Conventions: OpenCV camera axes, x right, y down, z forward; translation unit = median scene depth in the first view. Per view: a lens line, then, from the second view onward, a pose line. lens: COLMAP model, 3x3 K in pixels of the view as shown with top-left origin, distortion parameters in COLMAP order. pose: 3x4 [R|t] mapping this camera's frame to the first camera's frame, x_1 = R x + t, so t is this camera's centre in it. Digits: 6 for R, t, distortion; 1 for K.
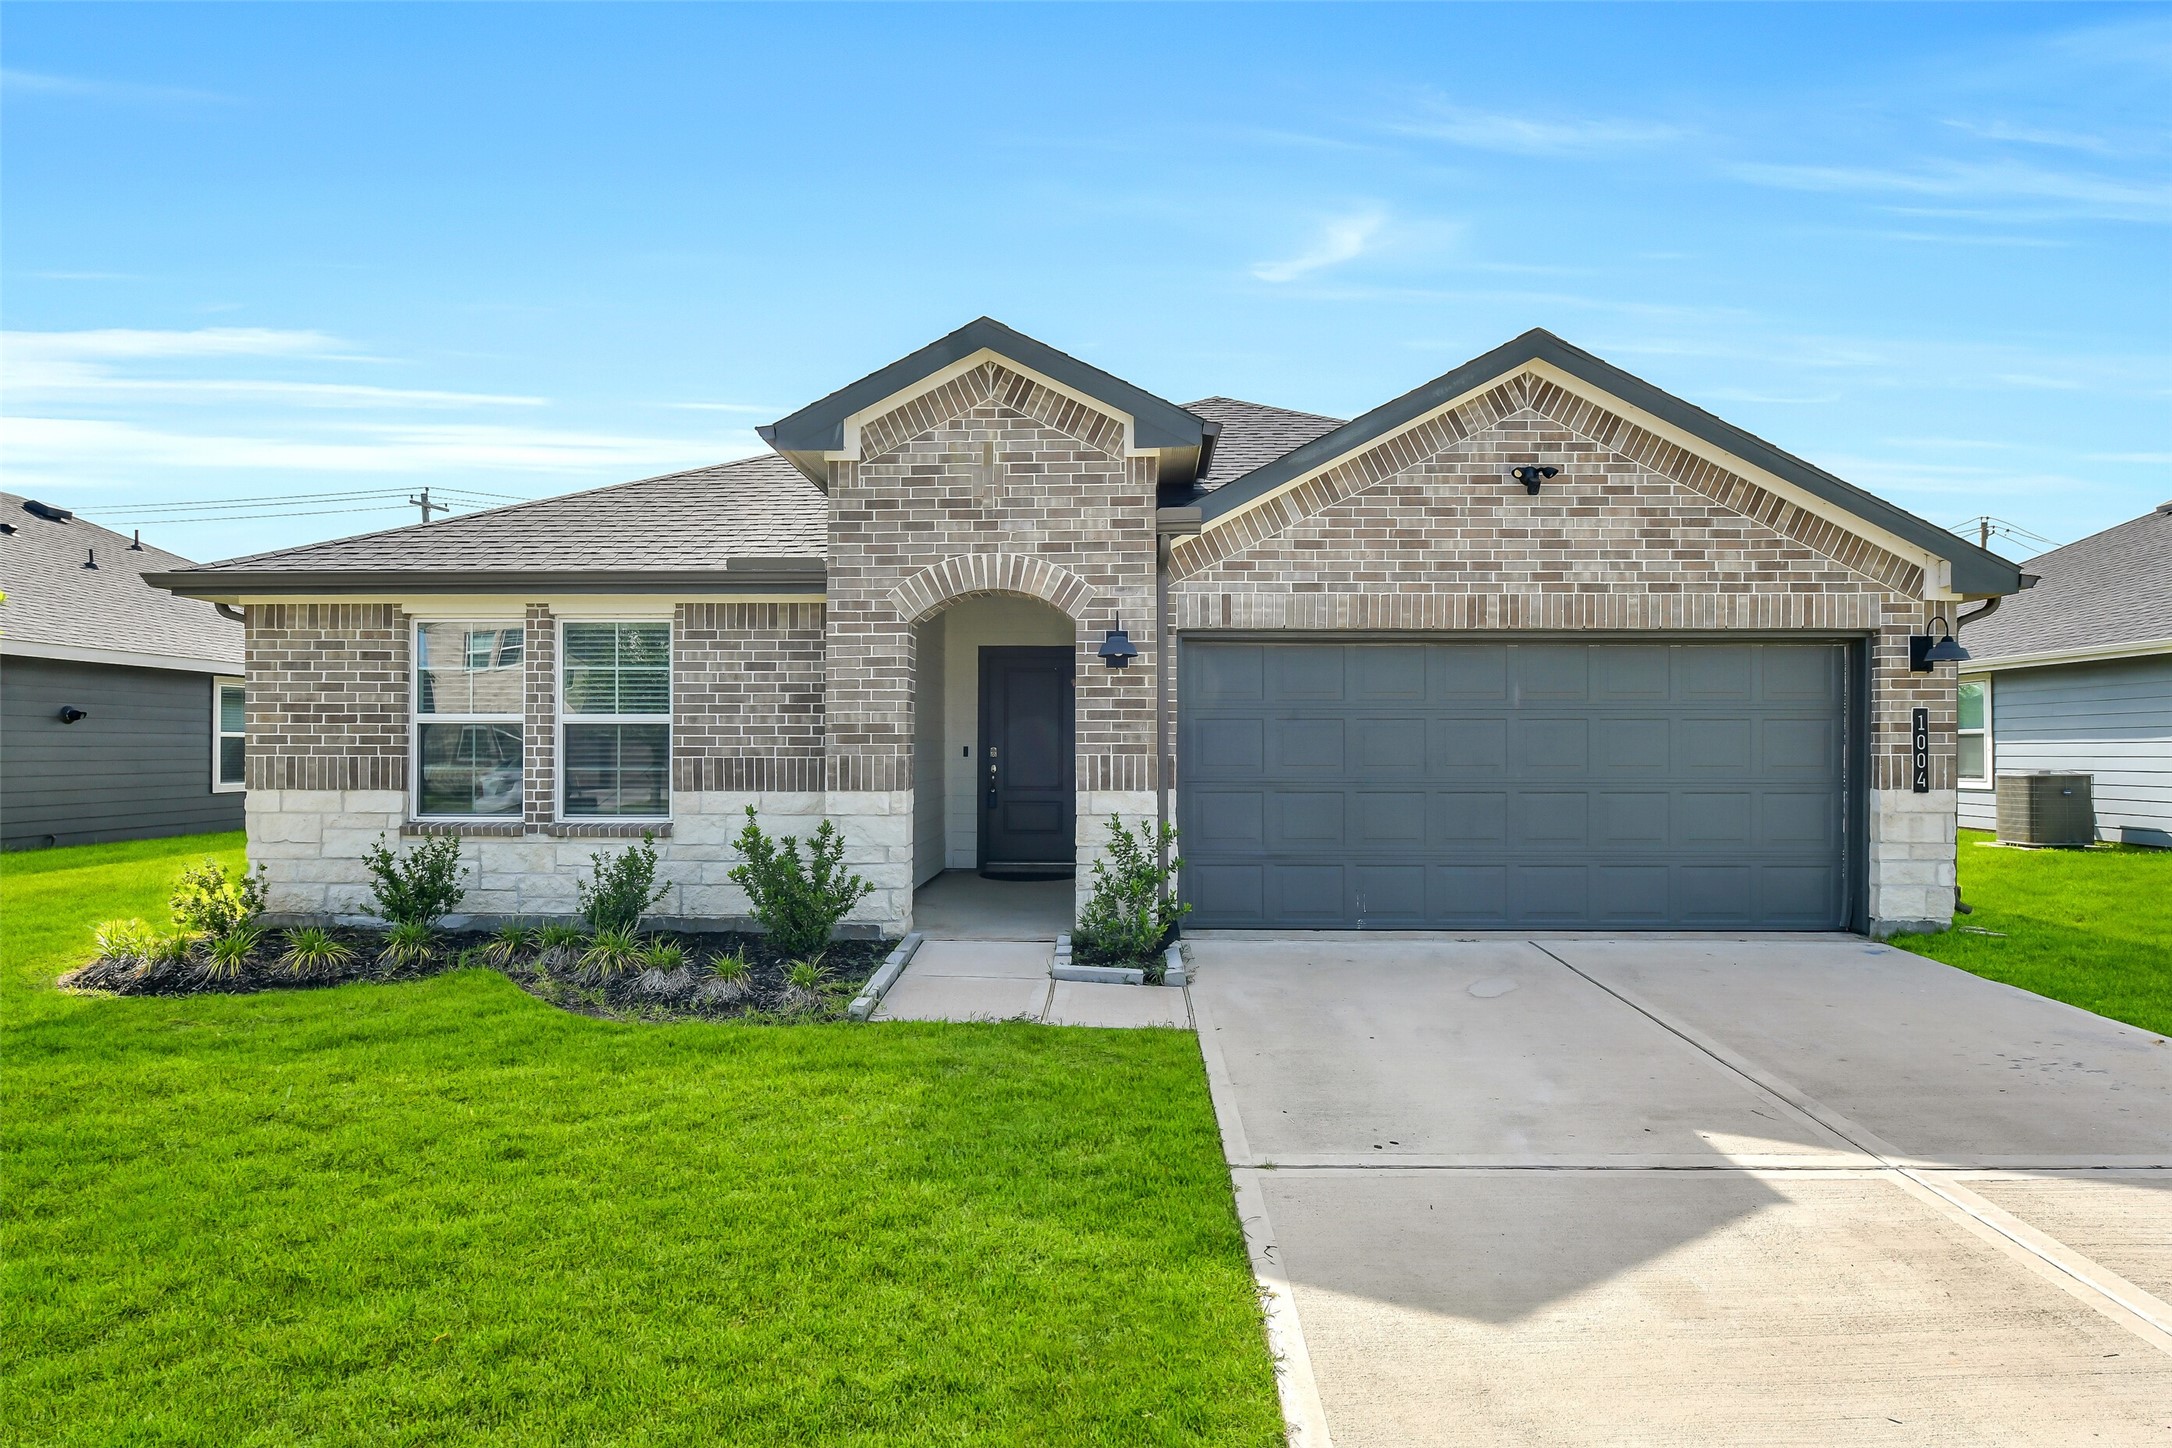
lens RADIAL K [[1211.6, 0, 1099.7], [0, 1211.6, 743.9], [0, 0, 1]] dist [-0.003617, -0.000313]
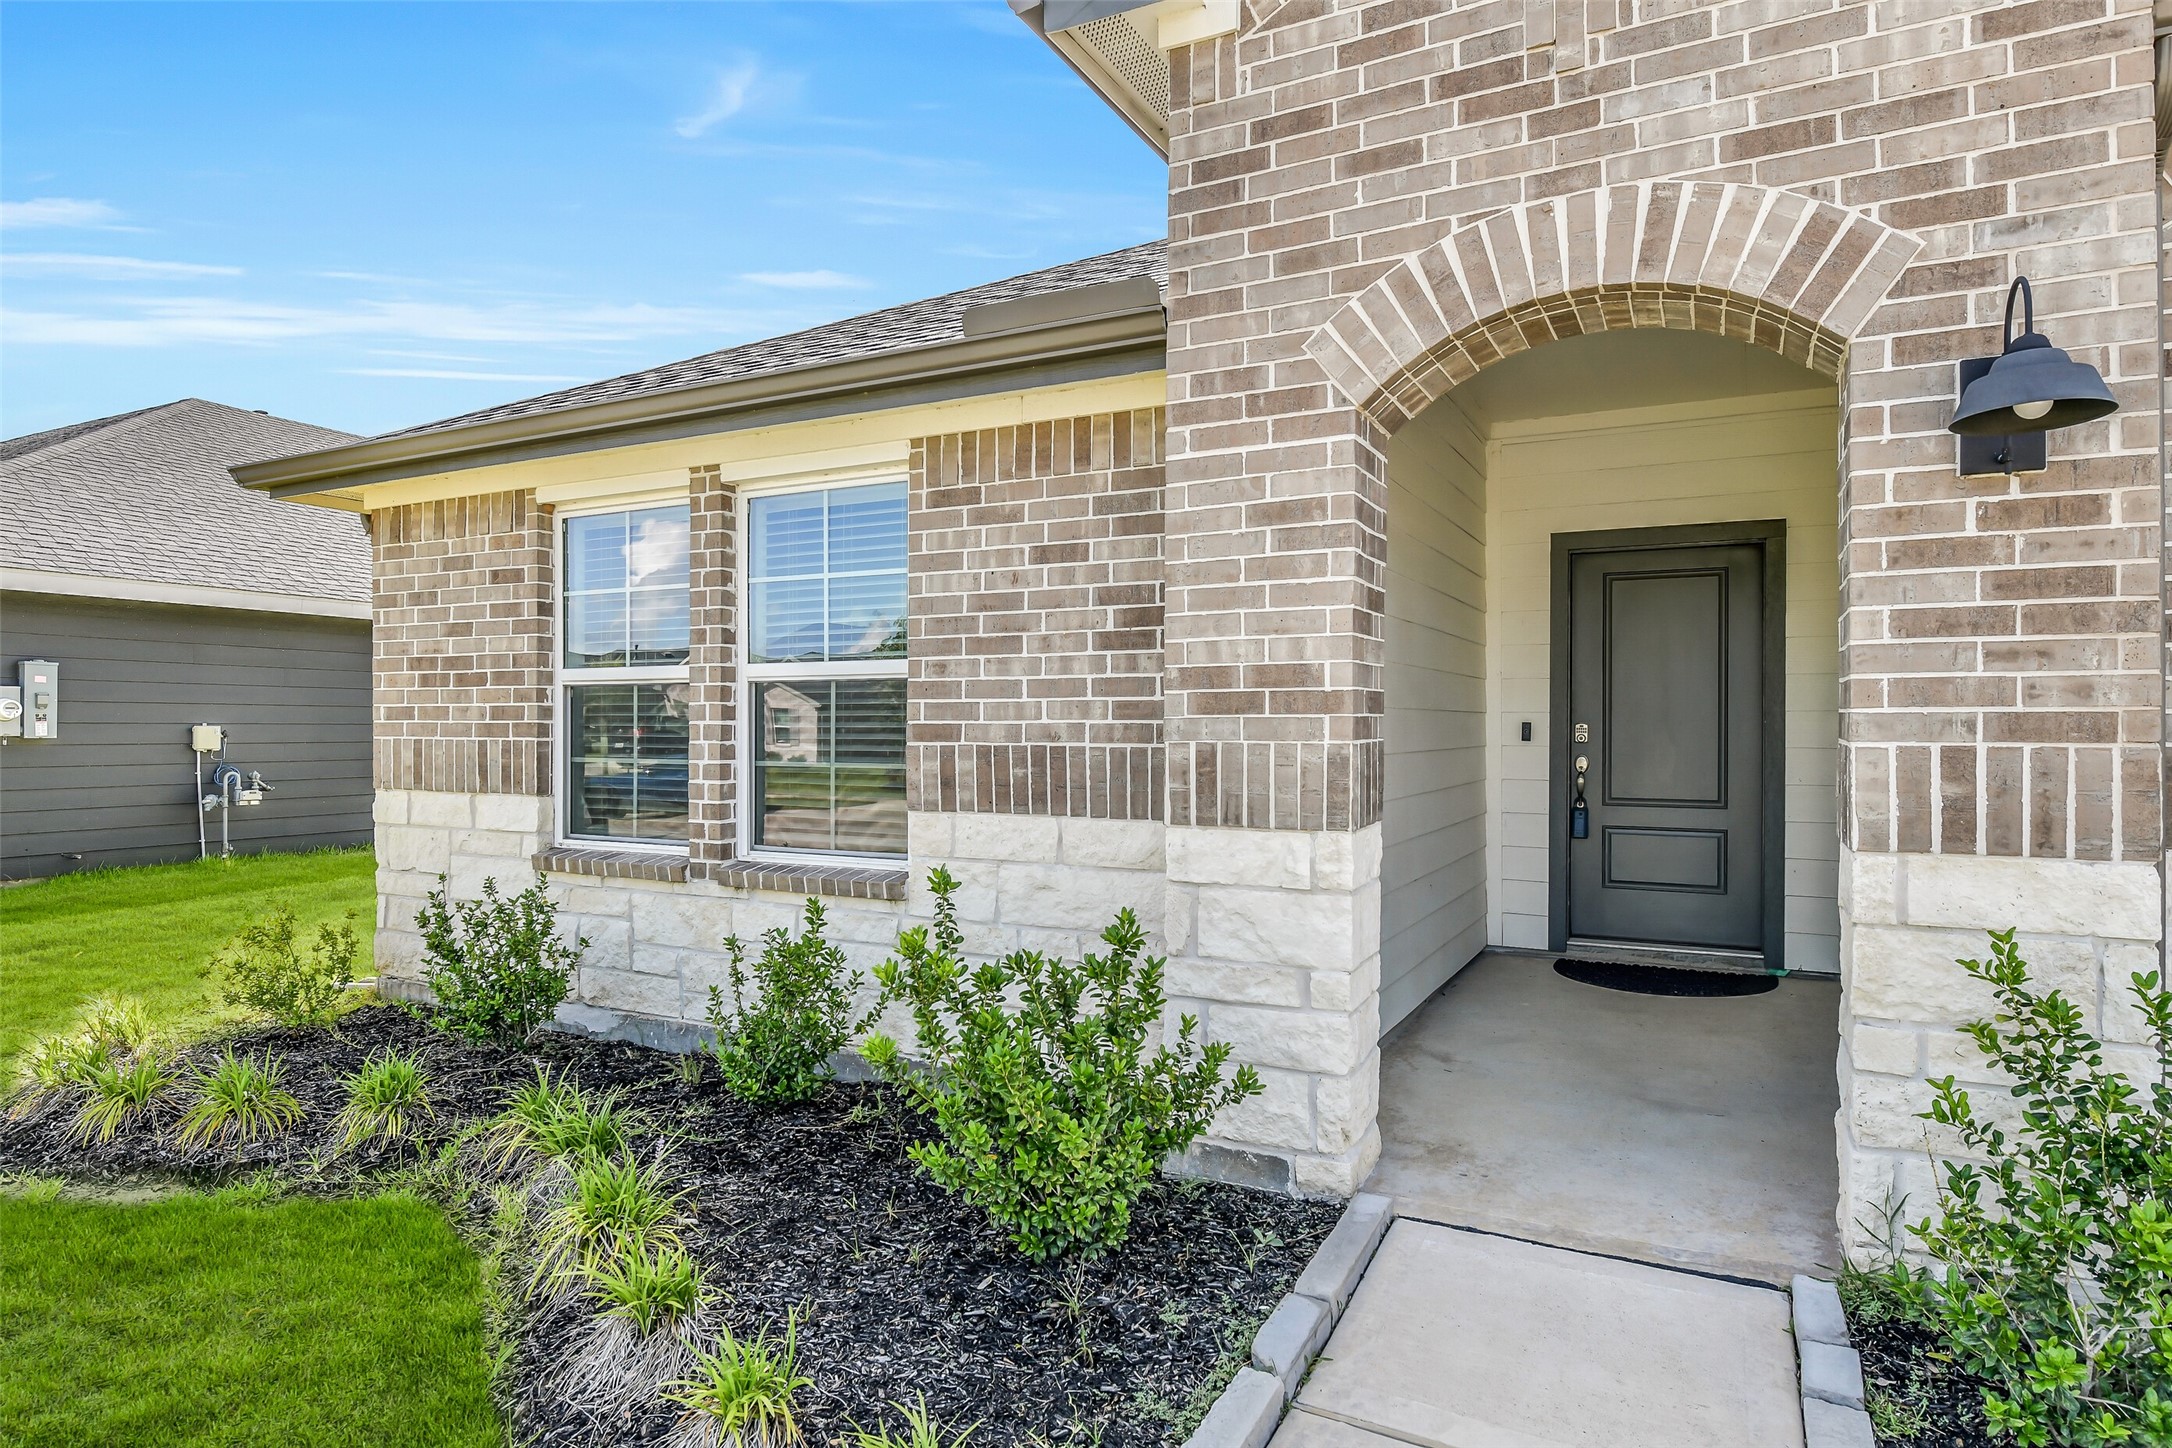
lens RADIAL K [[1244.5, 0, 1086.0], [0, 1244.5, 724.0], [0, 0, 1]] dist [-0.002827, -0.001337]
pose [[0.894757, -0.001773, -0.446550, -0.053982], [0.002507, 0.999996, 0.001053, 0.002527], [0.446547, -0.002062, 0.894758, 0.578859]]
